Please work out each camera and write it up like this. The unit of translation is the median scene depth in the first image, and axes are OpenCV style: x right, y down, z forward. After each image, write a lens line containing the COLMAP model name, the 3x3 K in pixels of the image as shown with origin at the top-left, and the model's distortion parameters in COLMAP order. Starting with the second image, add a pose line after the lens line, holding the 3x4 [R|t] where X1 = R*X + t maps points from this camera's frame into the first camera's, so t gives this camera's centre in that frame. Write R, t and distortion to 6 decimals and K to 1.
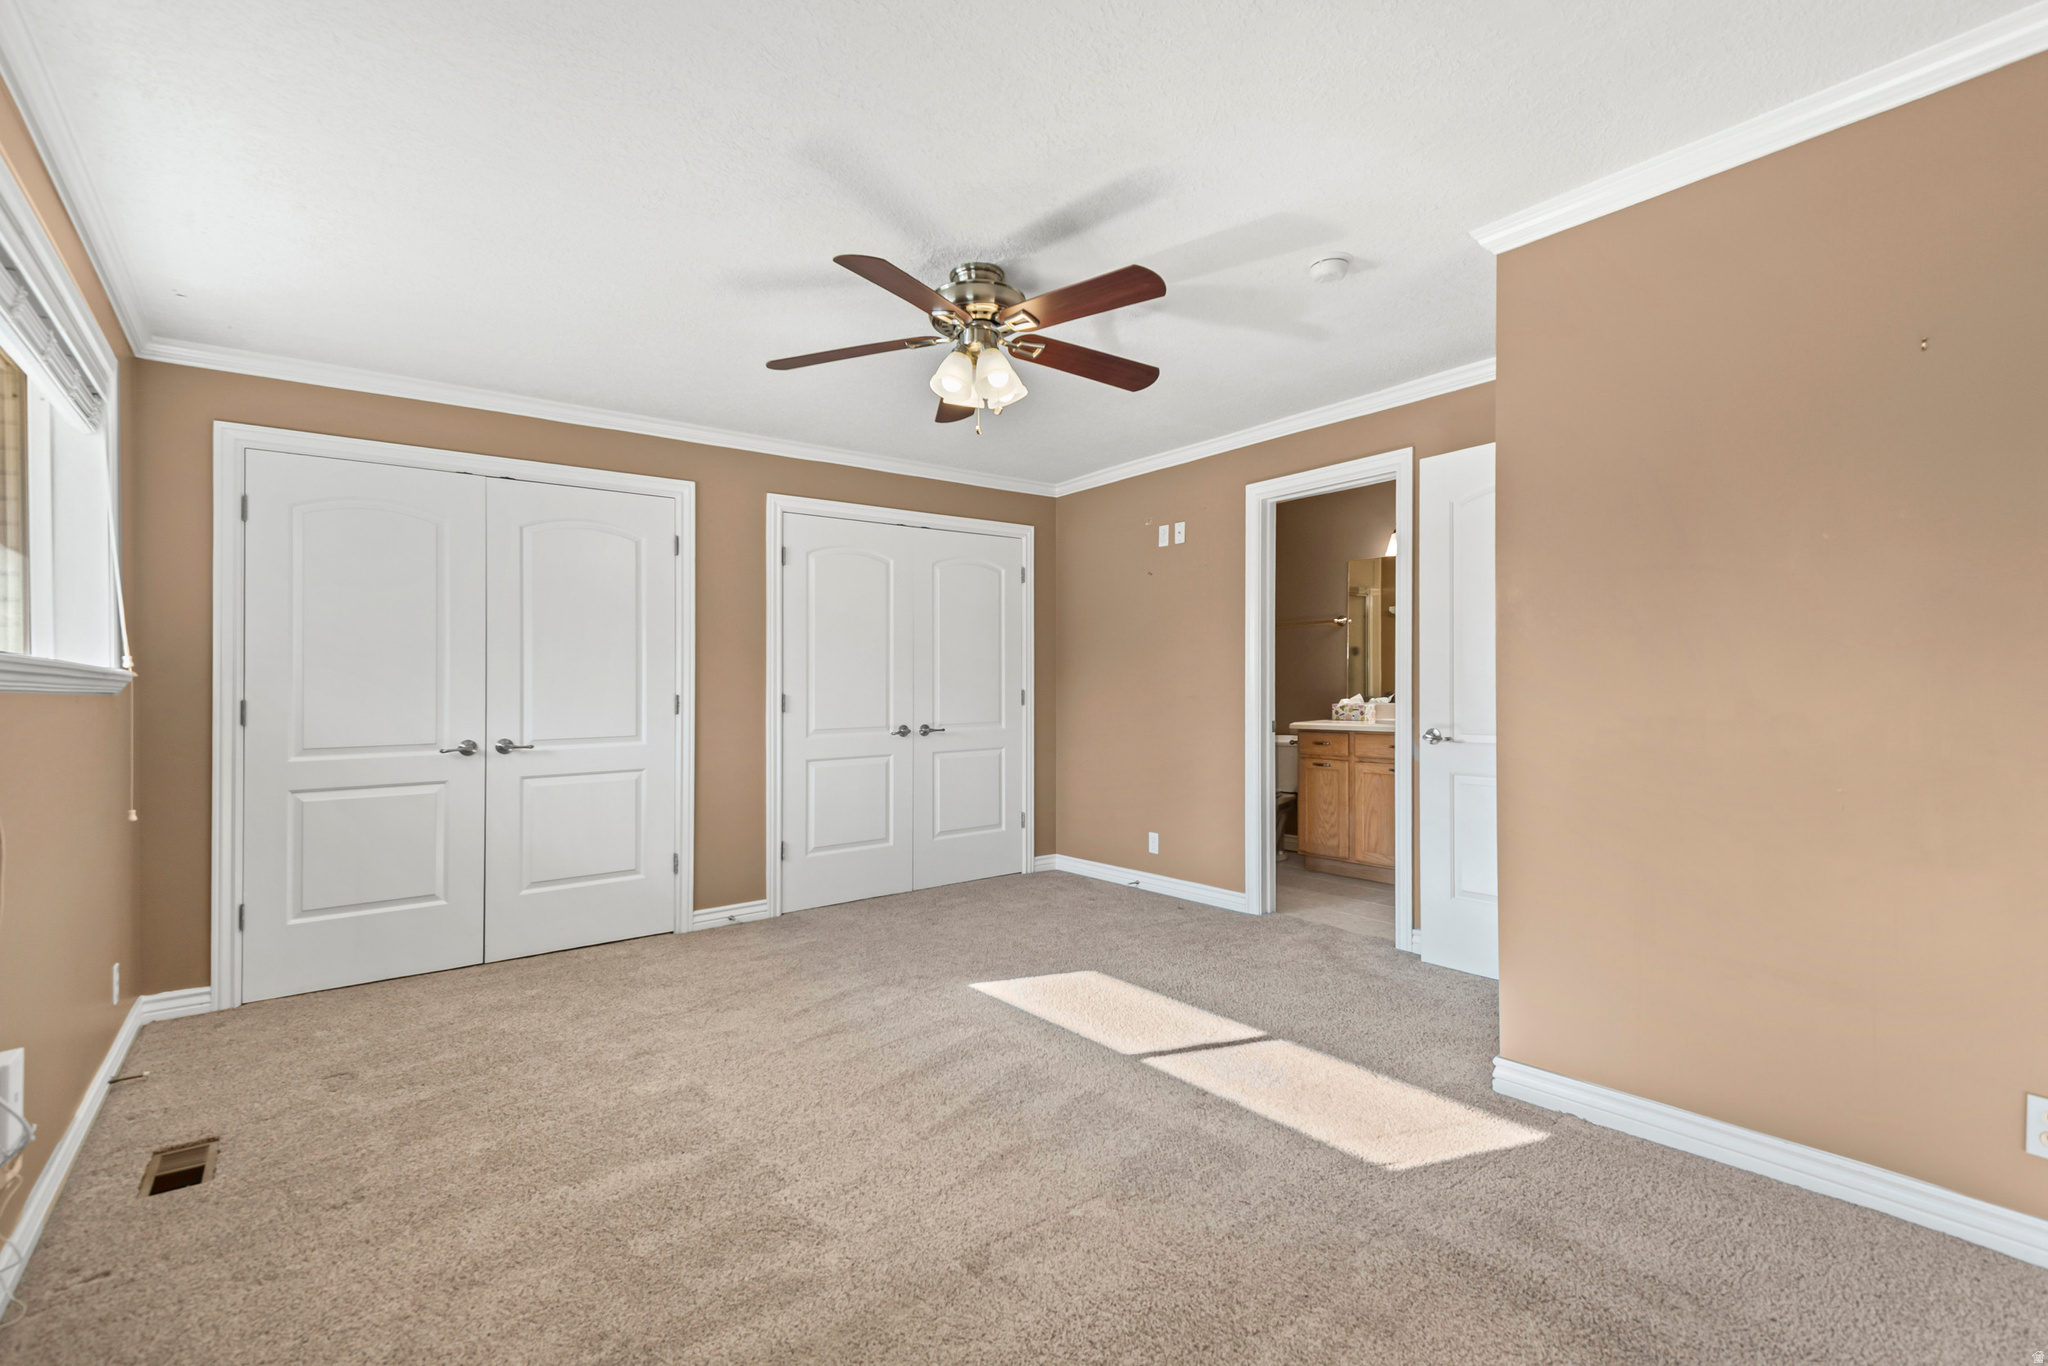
lens RADIAL K [[934.5, 0, 1043.7], [0, 934.5, 684.8], [0, 0, 1]] dist [0.025858, -0.005088]
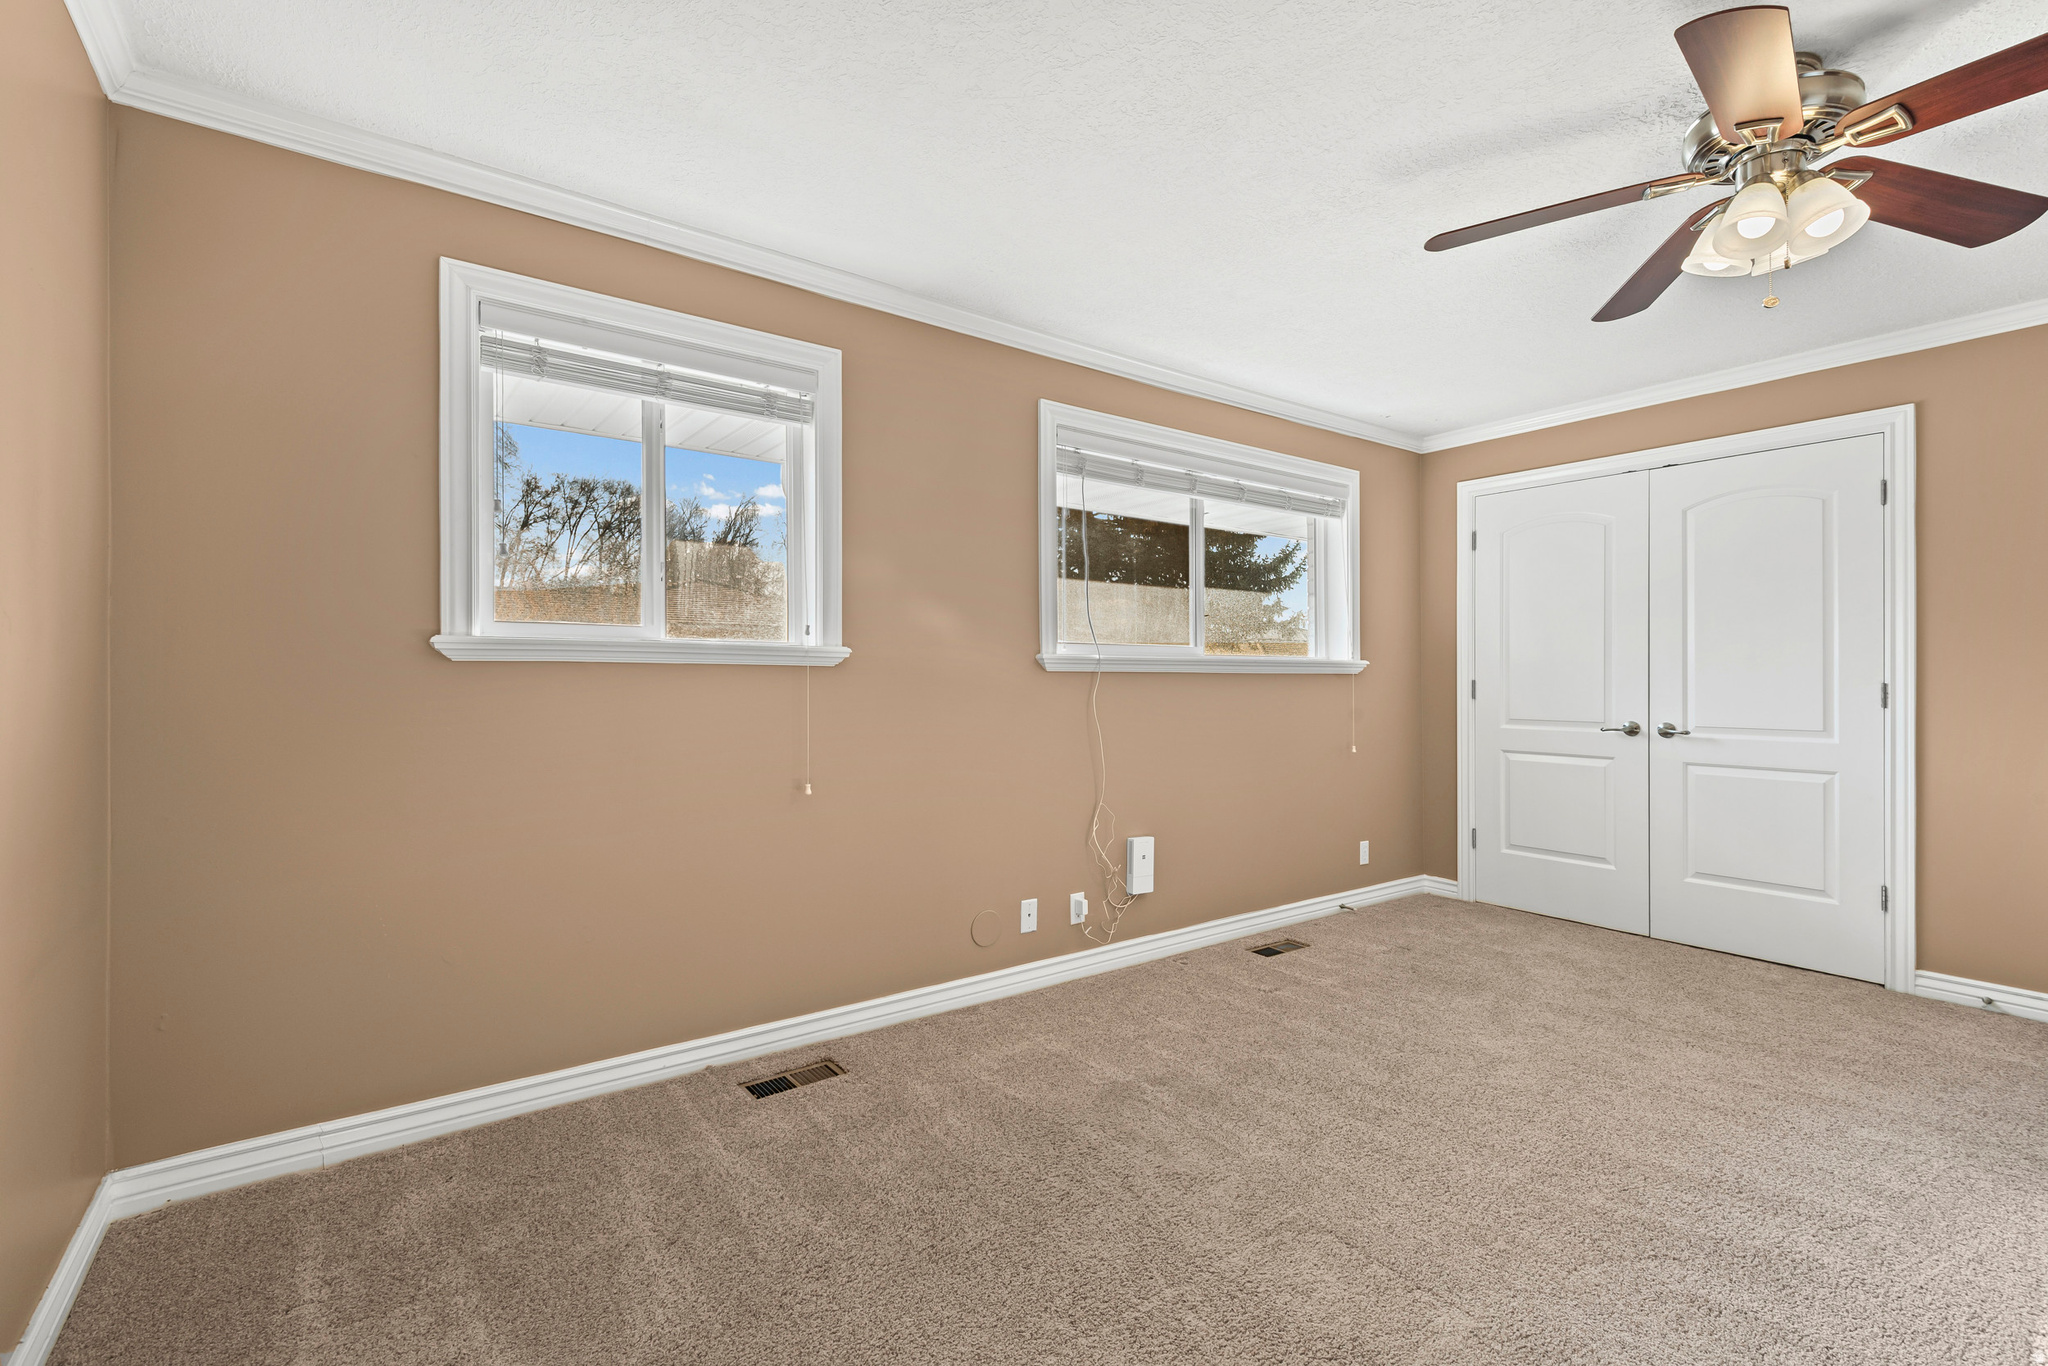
lens RADIAL K [[934.5, 0, 1041.7], [0, 934.5, 670.4], [0, 0, 1]] dist [0.025858, -0.005088]
pose [[-0.019525, 0.004420, -0.999800, 0.522895], [-0.000724, 0.999990, 0.004435, -0.003897], [0.999809, 0.000810, -0.019522, 0.395890]]
